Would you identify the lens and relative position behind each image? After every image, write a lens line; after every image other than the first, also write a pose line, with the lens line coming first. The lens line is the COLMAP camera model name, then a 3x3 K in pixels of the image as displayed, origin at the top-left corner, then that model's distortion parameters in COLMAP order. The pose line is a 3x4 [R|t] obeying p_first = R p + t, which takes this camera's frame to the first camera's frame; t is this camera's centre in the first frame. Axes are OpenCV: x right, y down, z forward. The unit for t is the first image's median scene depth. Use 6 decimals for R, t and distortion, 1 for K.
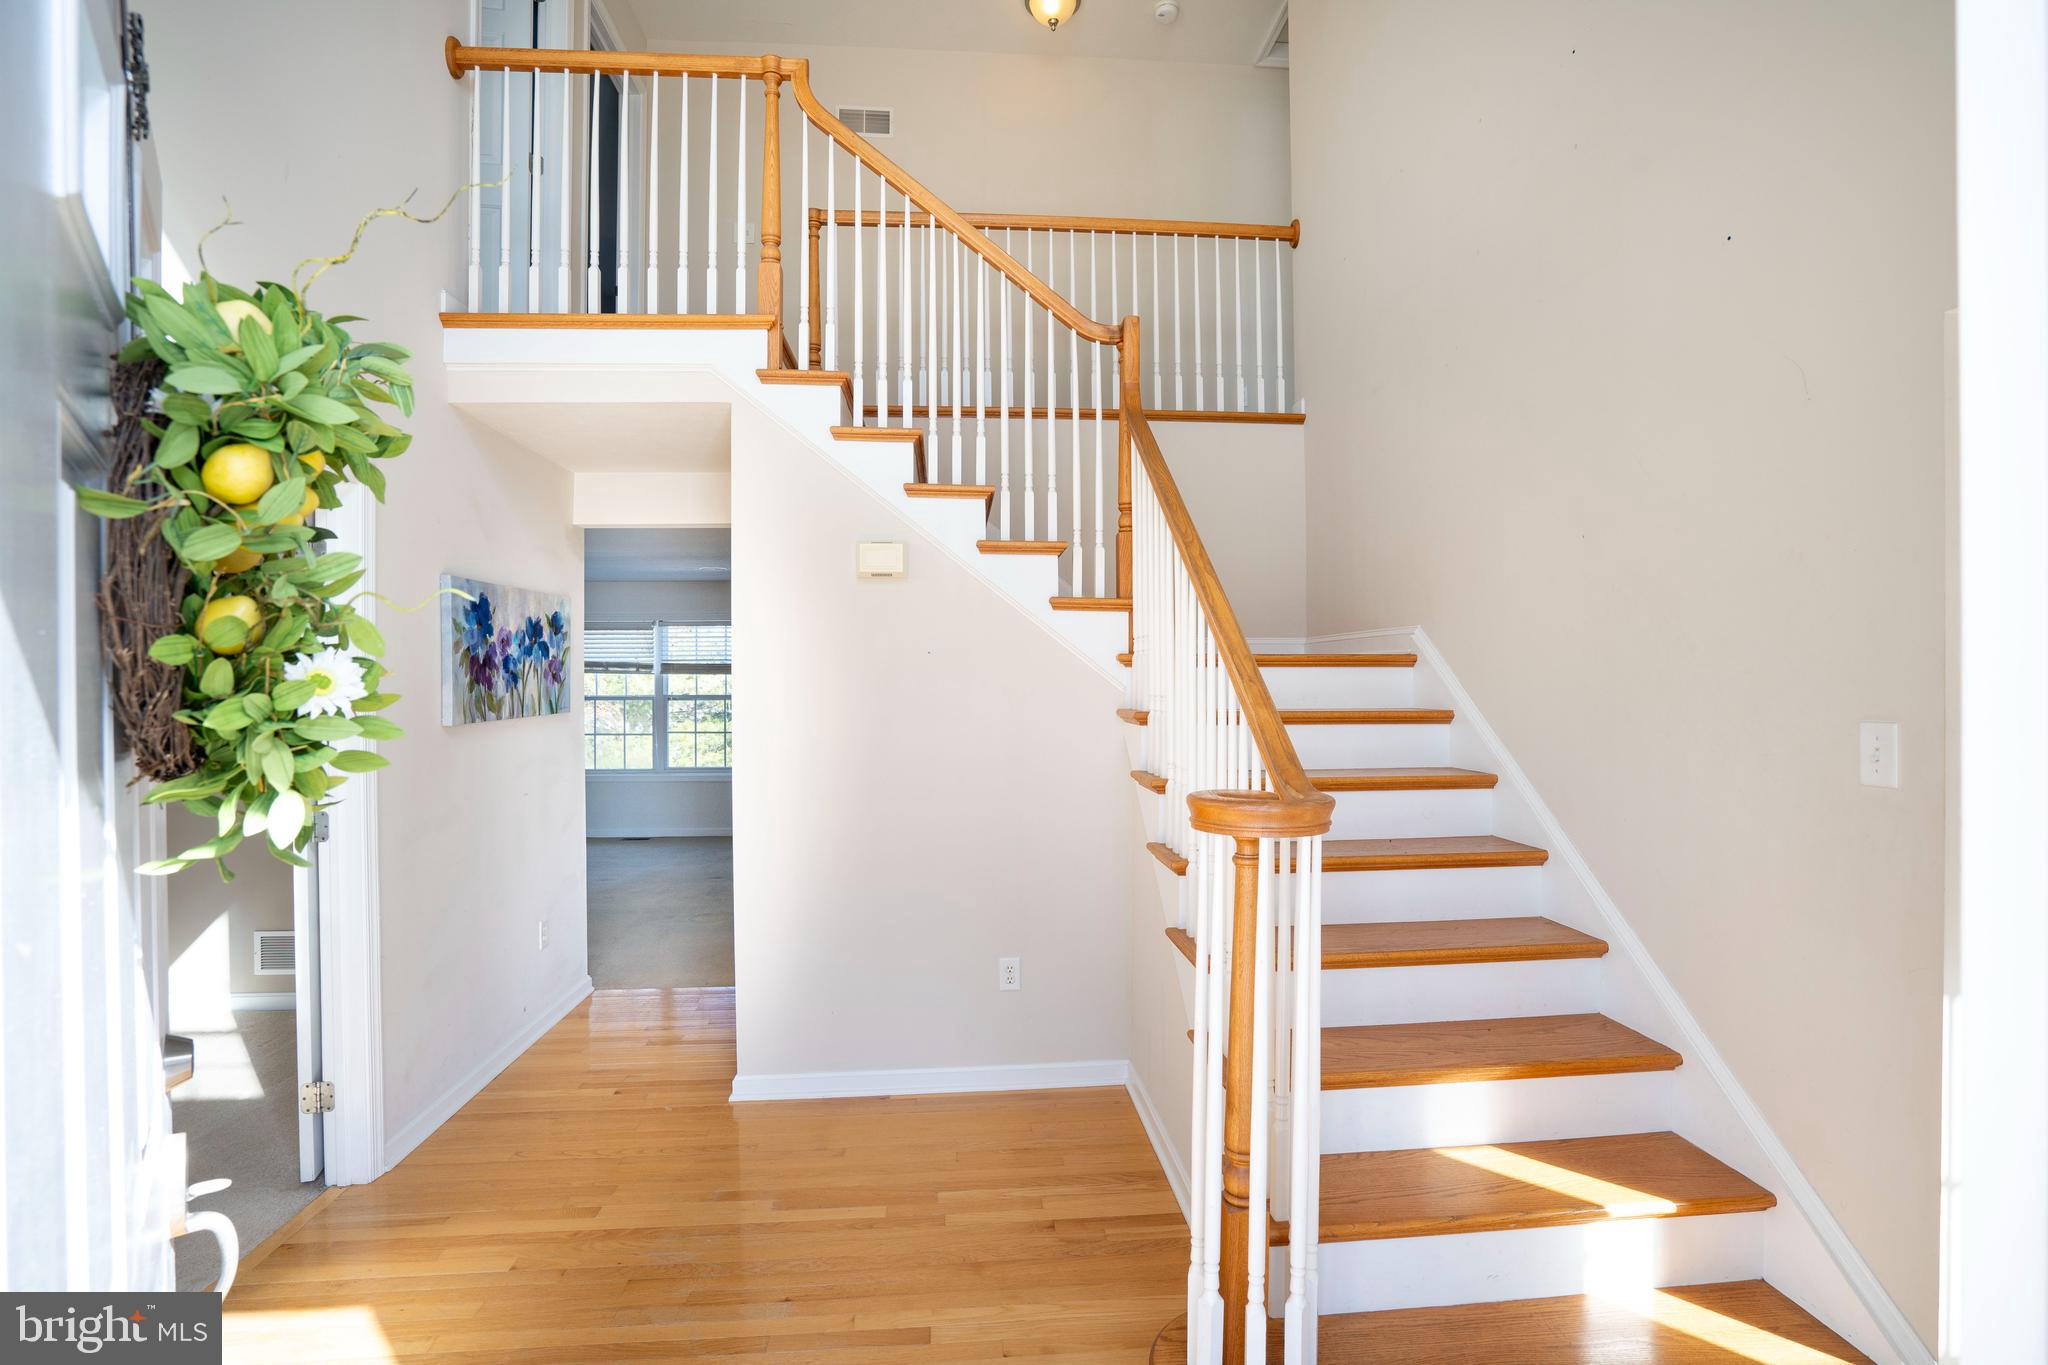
lens RADIAL K [[948.0, 0, 1031.8], [0, 948.0, 690.1], [0, 0, 1]] dist [-0.071004, 0.032115]
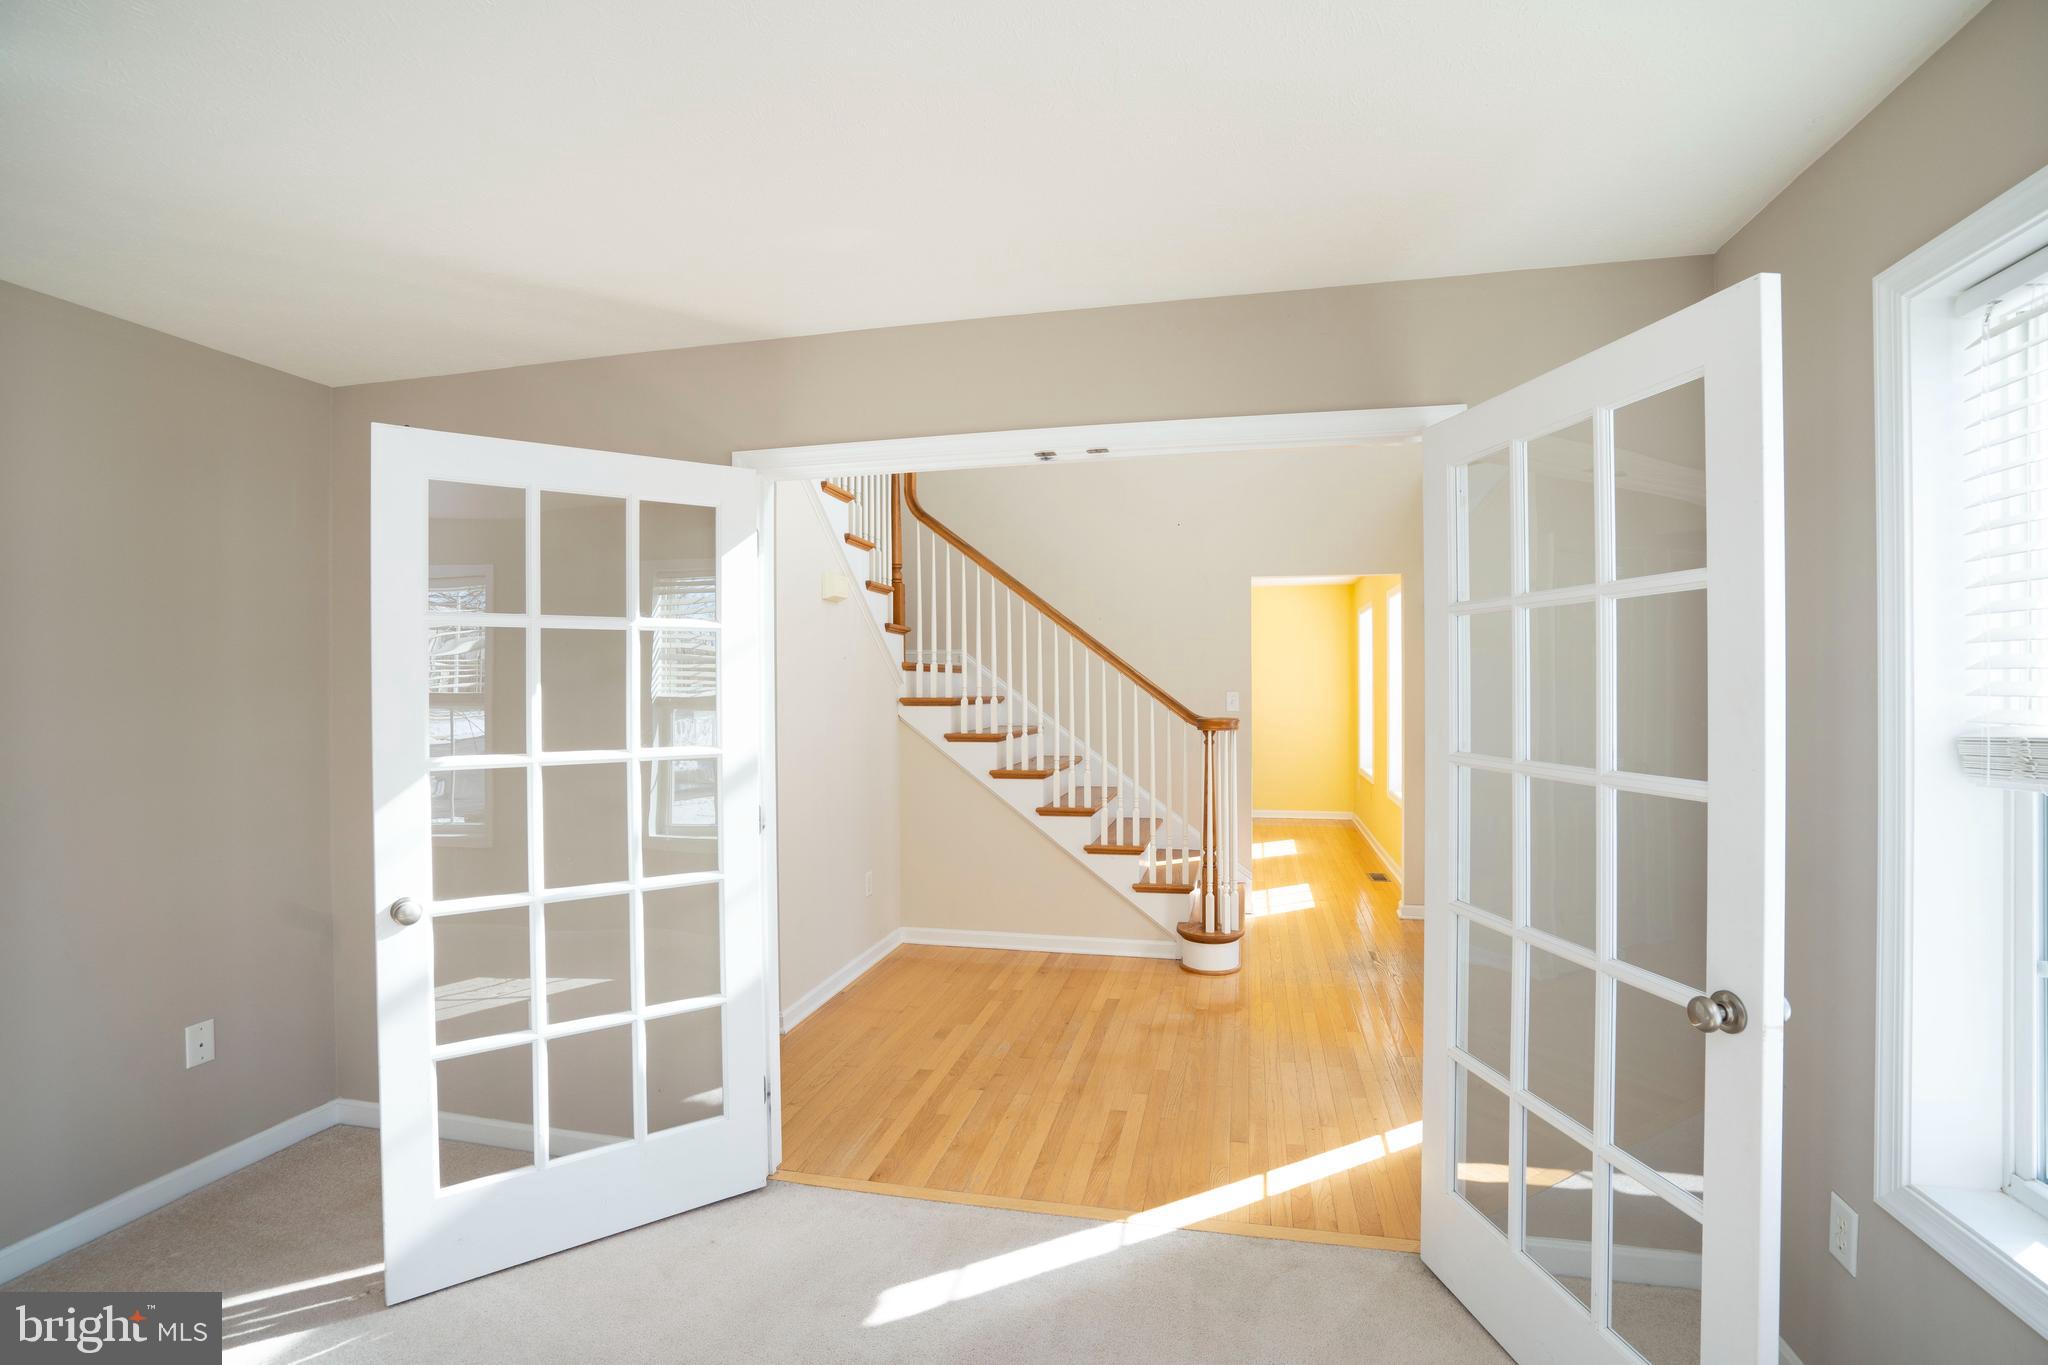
lens RADIAL K [[948.0, 0, 1031.8], [0, 948.0, 690.1], [0, 0, 1]] dist [-0.071004, 0.032115]
pose [[0.297112, 0.000271, 0.954842, -1.338836], [0.007603, 0.999968, -0.002650, 0.014435], [-0.954812, 0.008047, 0.297101, 0.345232]]
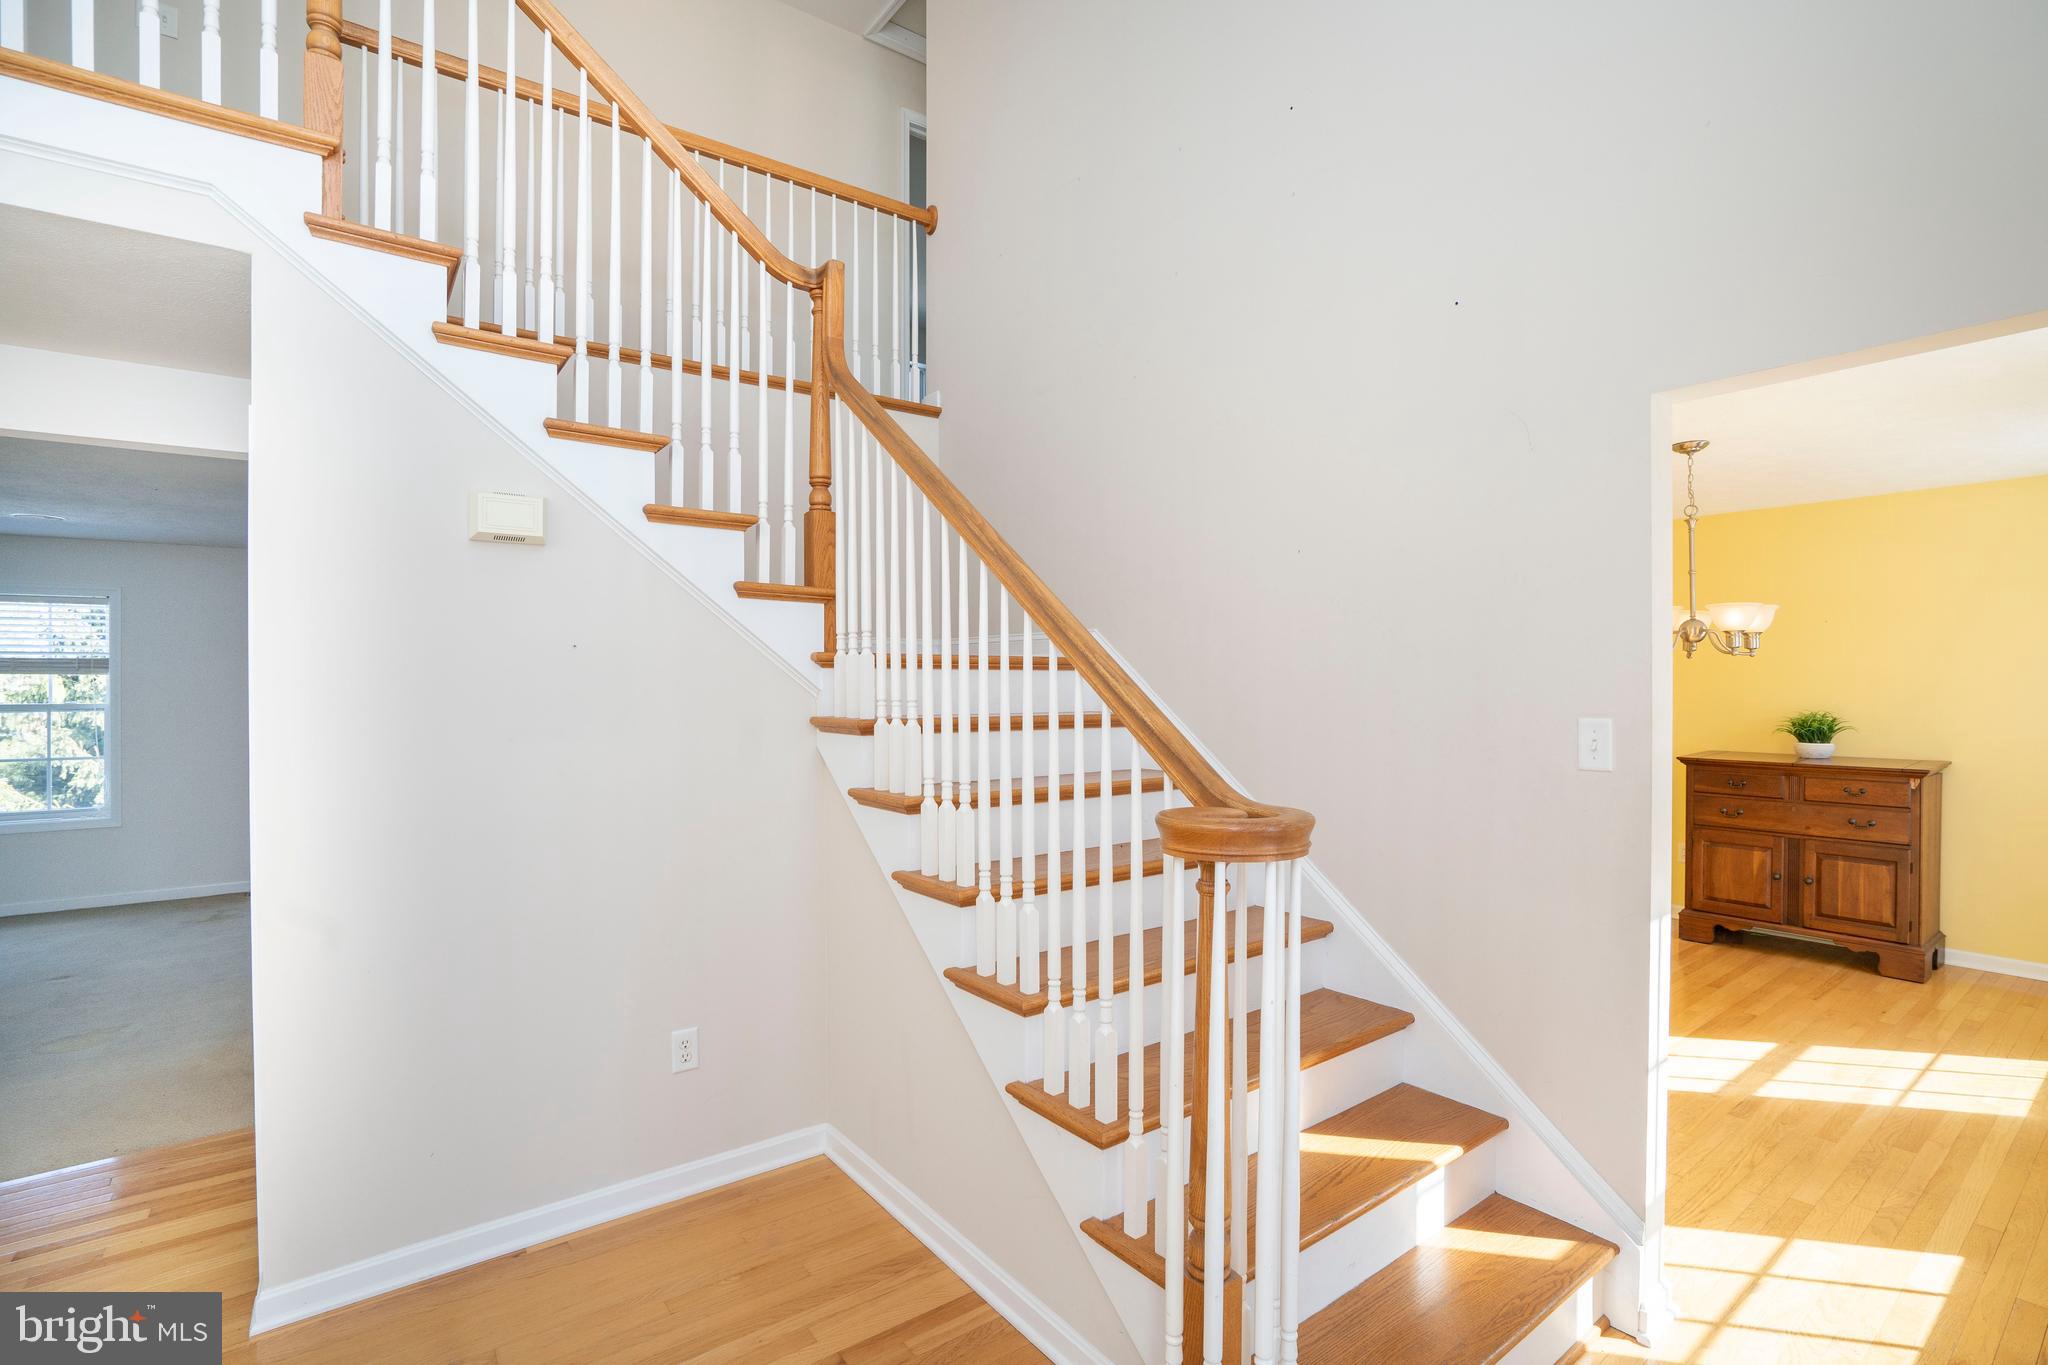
lens RADIAL K [[948.0, 0, 1031.8], [0, 948.0, 690.1], [0, 0, 1]] dist [-0.071004, 0.032115]
pose [[0.849779, -0.001568, 0.527136, -0.192473], [0.003653, 0.999989, -0.002914, -0.000612], [-0.527126, 0.004402, 0.849776, 0.175803]]
